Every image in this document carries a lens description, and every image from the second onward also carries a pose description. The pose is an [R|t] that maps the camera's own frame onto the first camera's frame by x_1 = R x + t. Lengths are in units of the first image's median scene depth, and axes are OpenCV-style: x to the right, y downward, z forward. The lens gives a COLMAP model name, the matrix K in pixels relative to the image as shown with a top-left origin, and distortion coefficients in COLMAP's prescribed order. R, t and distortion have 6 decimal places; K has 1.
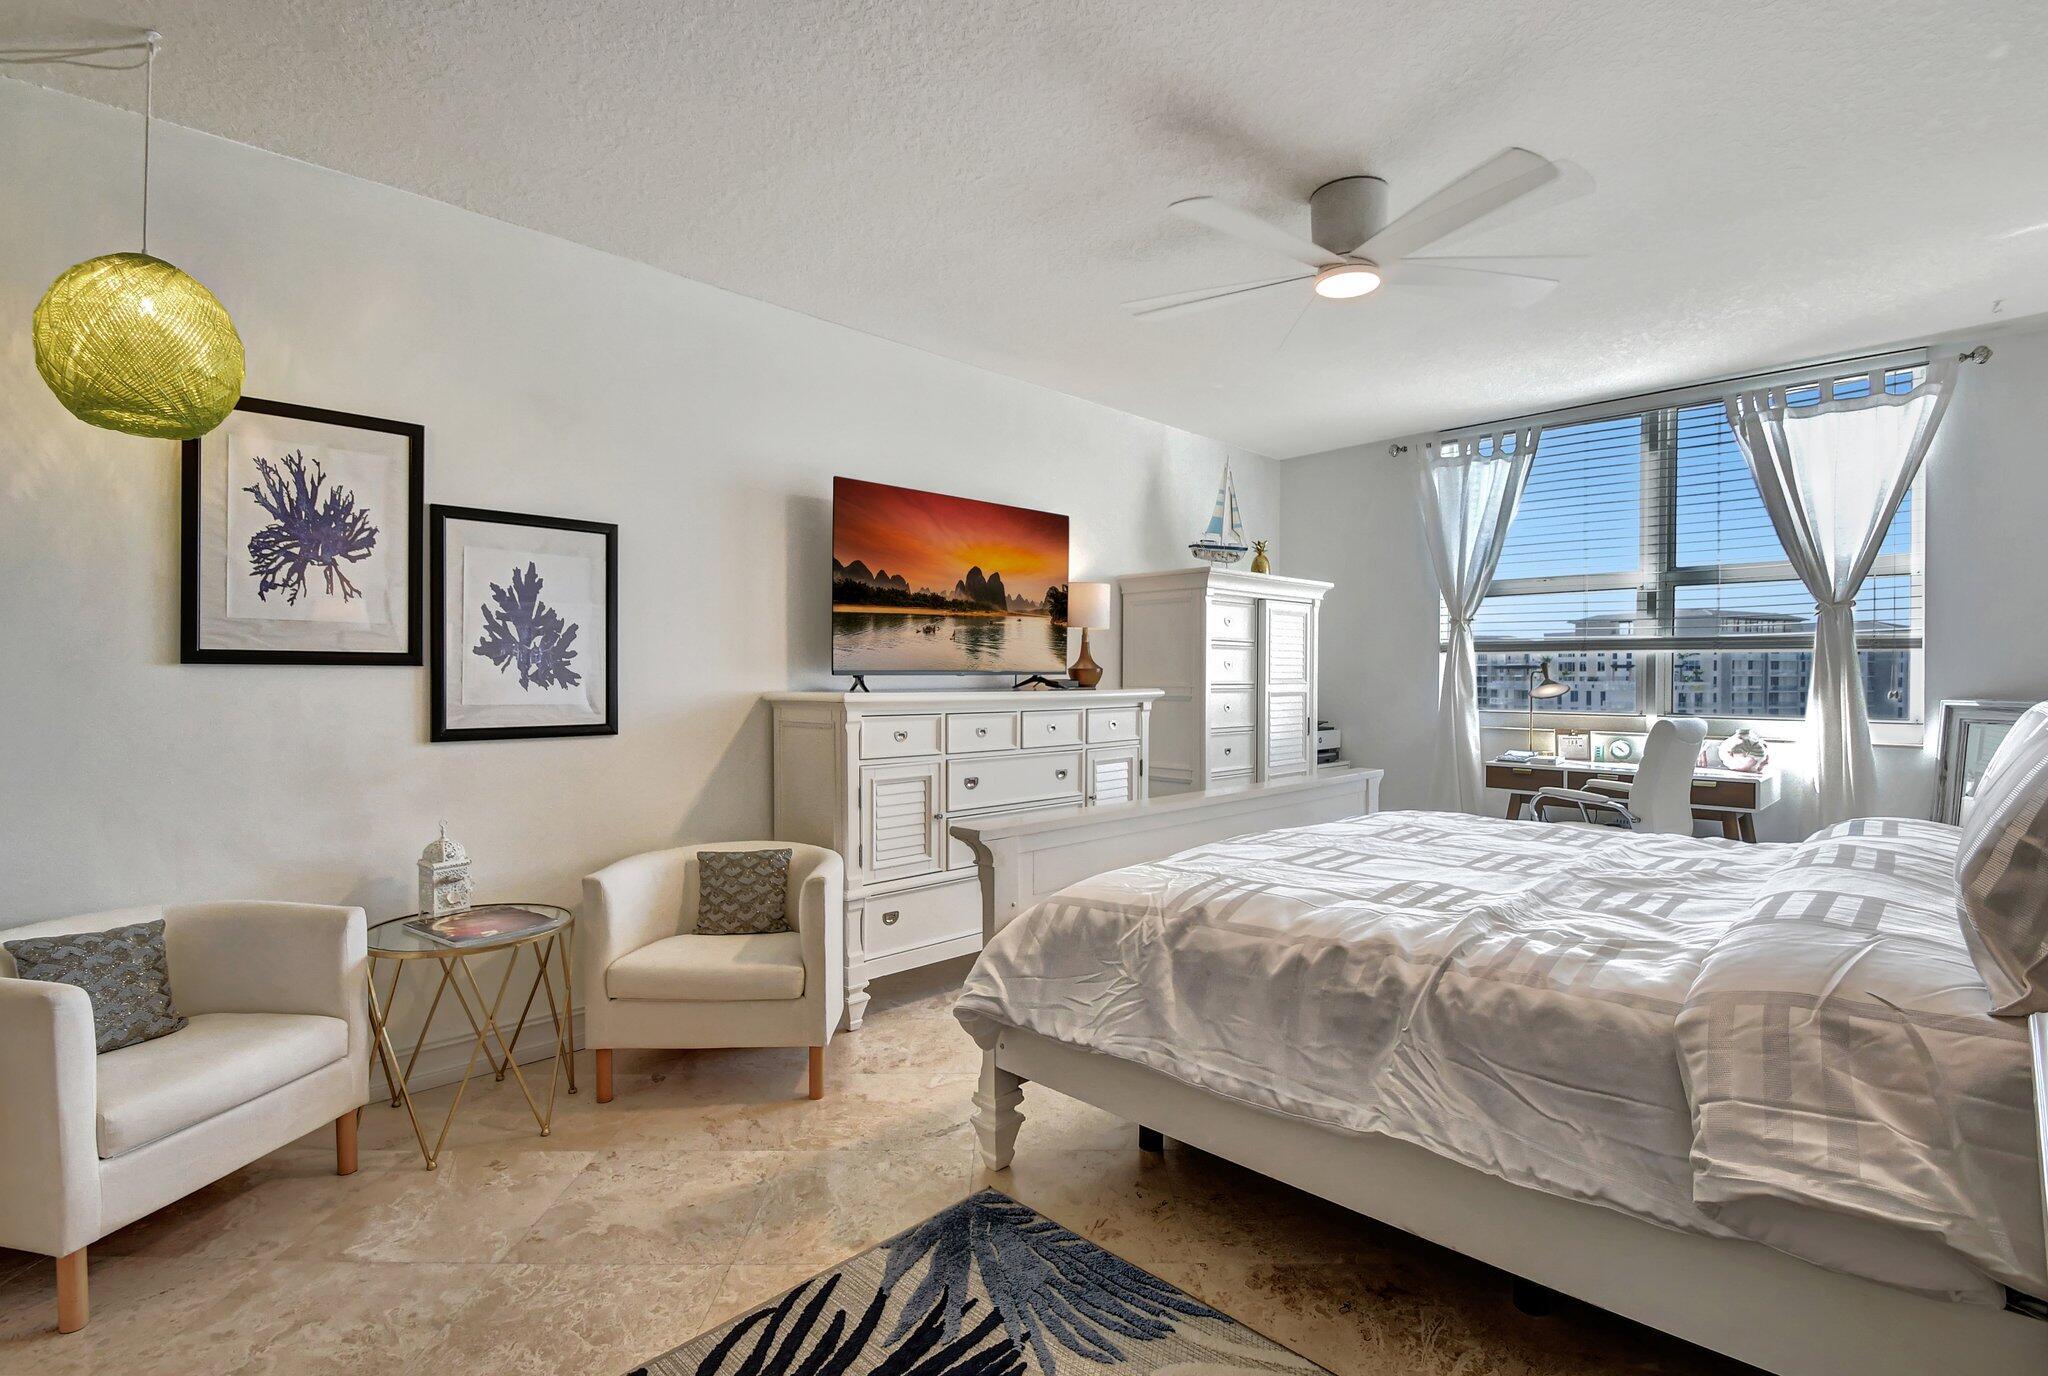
lens RADIAL K [[915.5, 0, 1038.2], [0, 915.5, 680.3], [0, 0, 1]] dist [-0.000968, -0.000301]
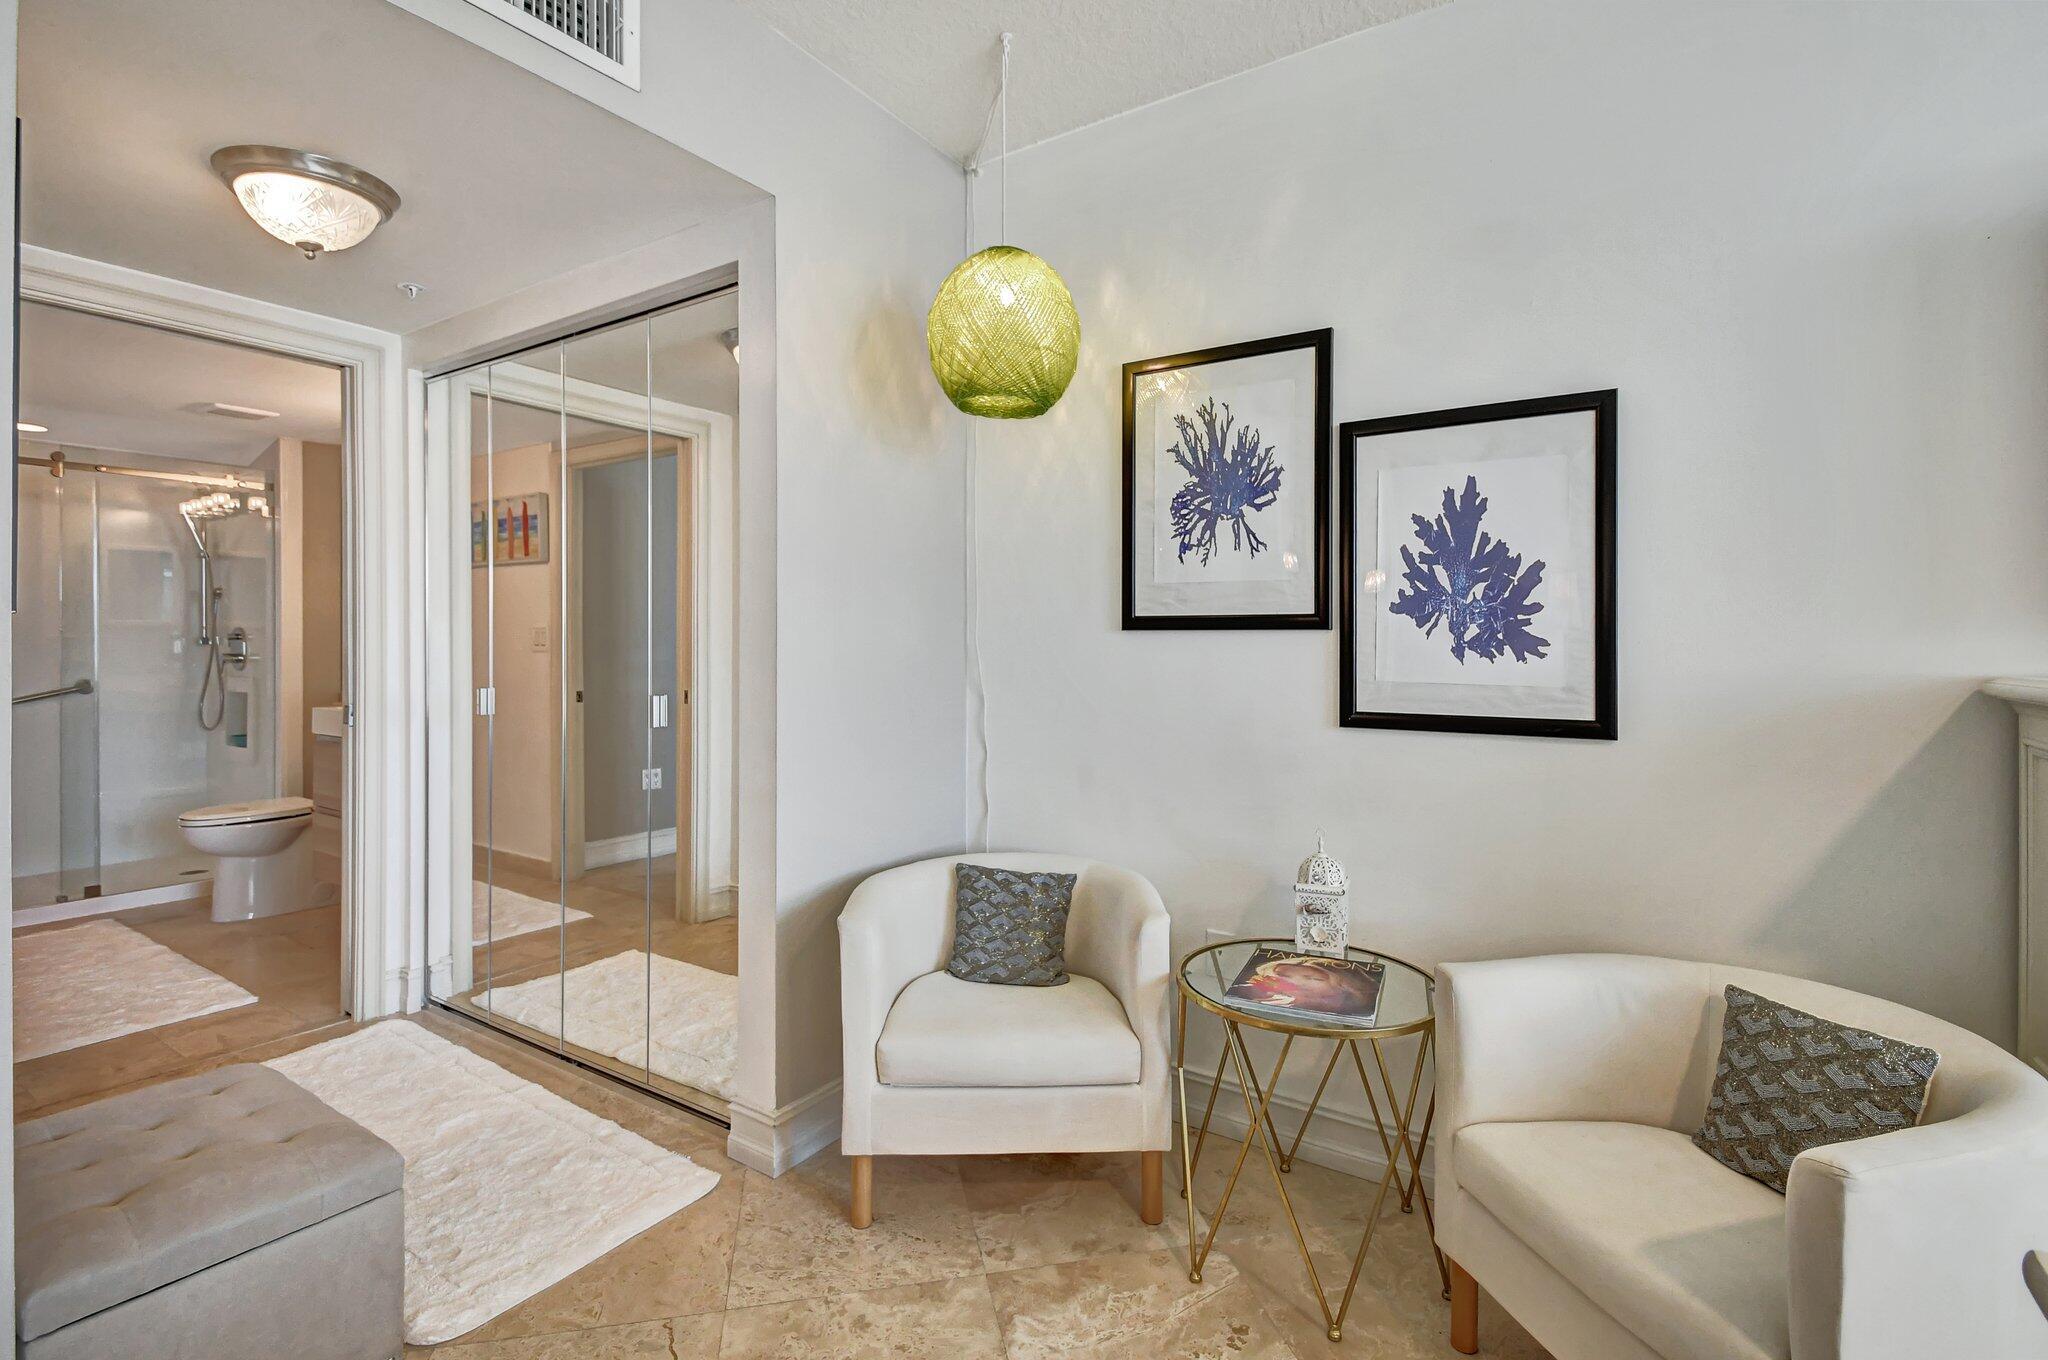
lens RADIAL K [[955.5, 0, 1002.8], [0, 955.5, 644.2], [0, 0, 1]] dist [0.020414, -0.005188]
pose [[0.214530, -0.005936, -0.976699, 0.078302], [-0.009022, 0.999927, -0.008059, 0.006061], [0.976676, 0.010541, 0.214461, 0.543546]]
